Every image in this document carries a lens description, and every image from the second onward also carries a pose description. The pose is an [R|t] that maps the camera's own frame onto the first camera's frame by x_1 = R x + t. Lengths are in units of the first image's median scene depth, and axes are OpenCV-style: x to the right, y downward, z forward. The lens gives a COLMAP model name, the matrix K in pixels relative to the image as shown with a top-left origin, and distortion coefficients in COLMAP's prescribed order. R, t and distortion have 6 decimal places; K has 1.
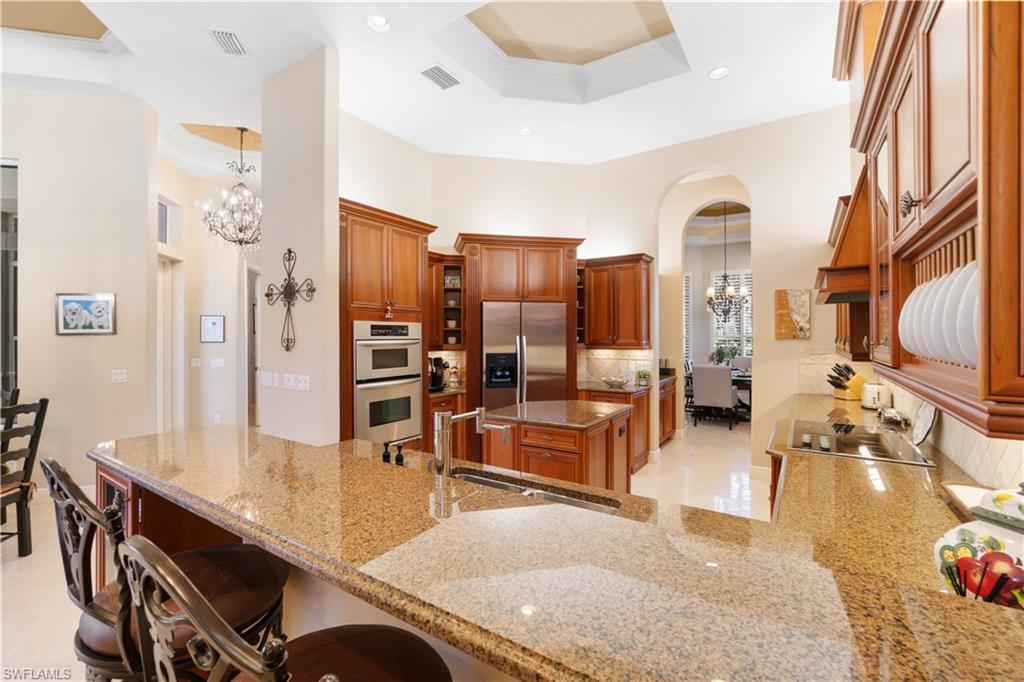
lens RADIAL K [[444.3, 0, 509.0], [0, 444.3, 333.3], [0, 0, 1]] dist [-0.000325, 0.000137]
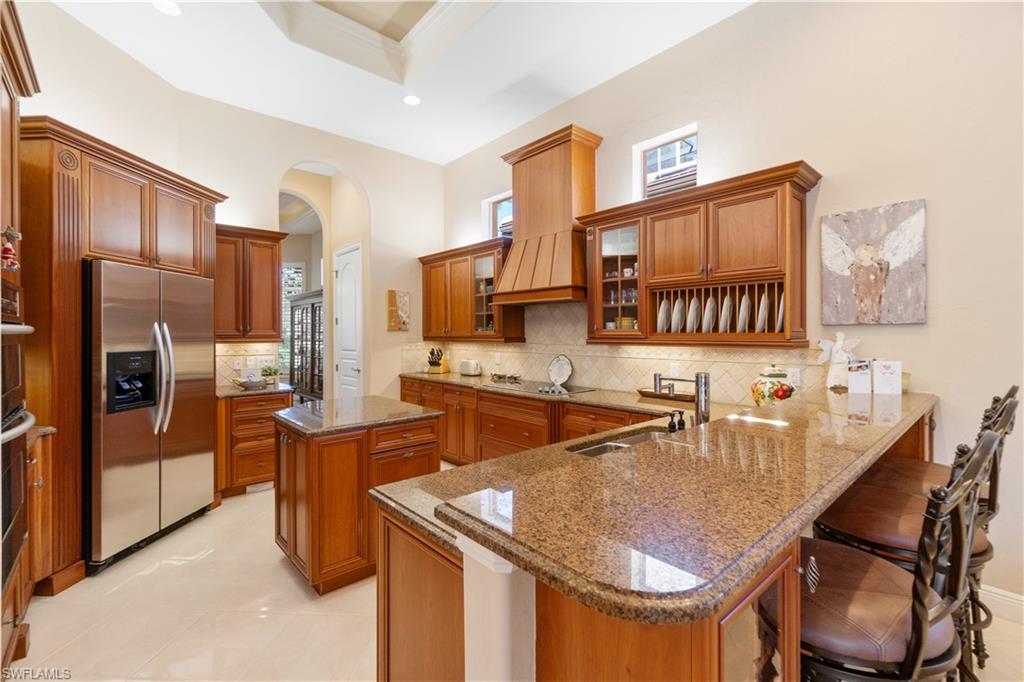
lens RADIAL K [[439.4, 0, 508.1], [0, 439.4, 336.0], [0, 0, 1]] dist [-0.000504, -0.000091]
pose [[0.249103, -0.004257, 0.968468, -0.496513], [-0.005093, 0.999971, 0.005705, 0.019472], [-0.968464, -0.006354, 0.249074, 0.397841]]
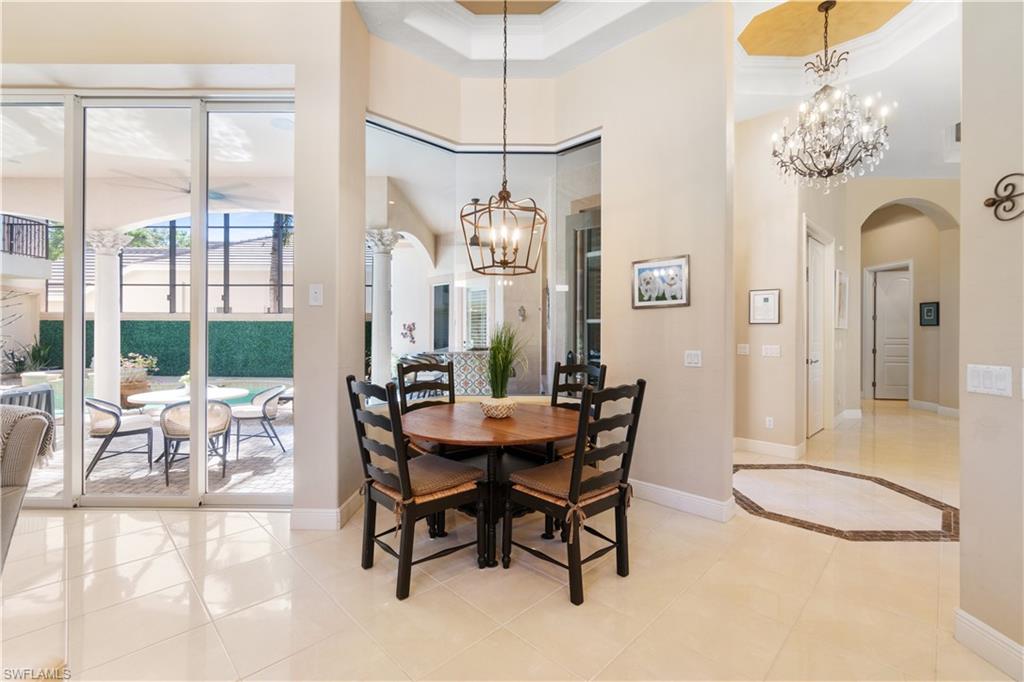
lens RADIAL K [[444.3, 0, 509.0], [0, 444.3, 333.3], [0, 0, 1]] dist [-0.000325, 0.000137]
pose [[0.557737, 0.007132, -0.829987, -0.381274], [0.001233, 0.999955, 0.009421, 0.041157], [0.830017, -0.006277, 0.557703, 0.271184]]
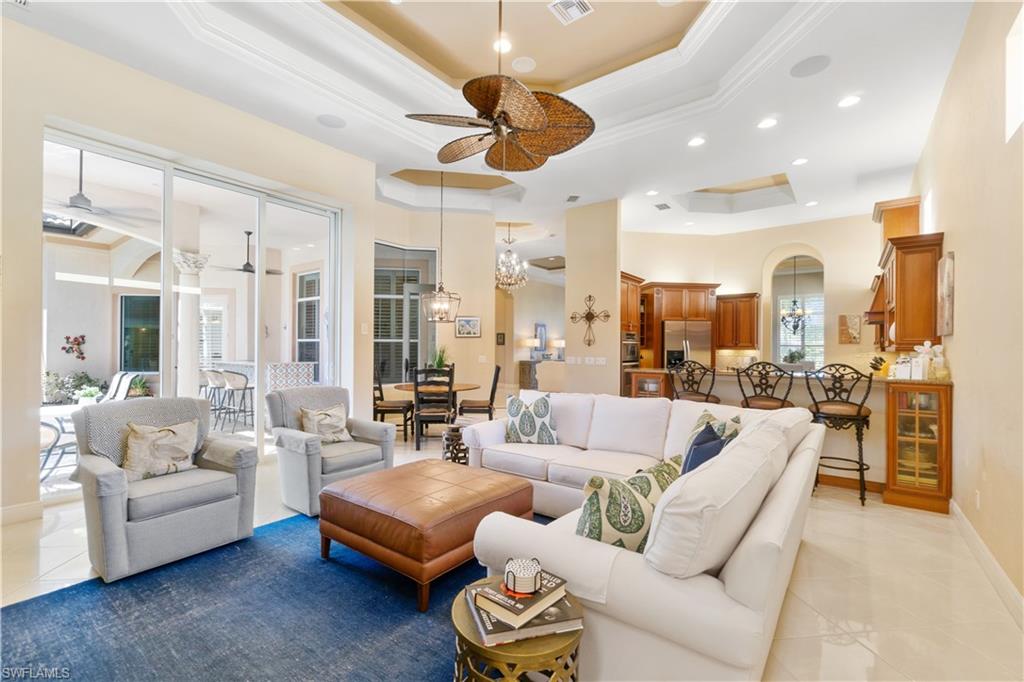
lens RADIAL K [[447.0, 0, 511.0], [0, 447.0, 345.7], [0, 0, 1]] dist [0.001253, 0.000179]
pose [[0.998056, 0.009302, -0.061624, -0.599878], [-0.009250, 0.999957, 0.001122, 0.033210], [0.061632, -0.000550, 0.998099, -0.866360]]
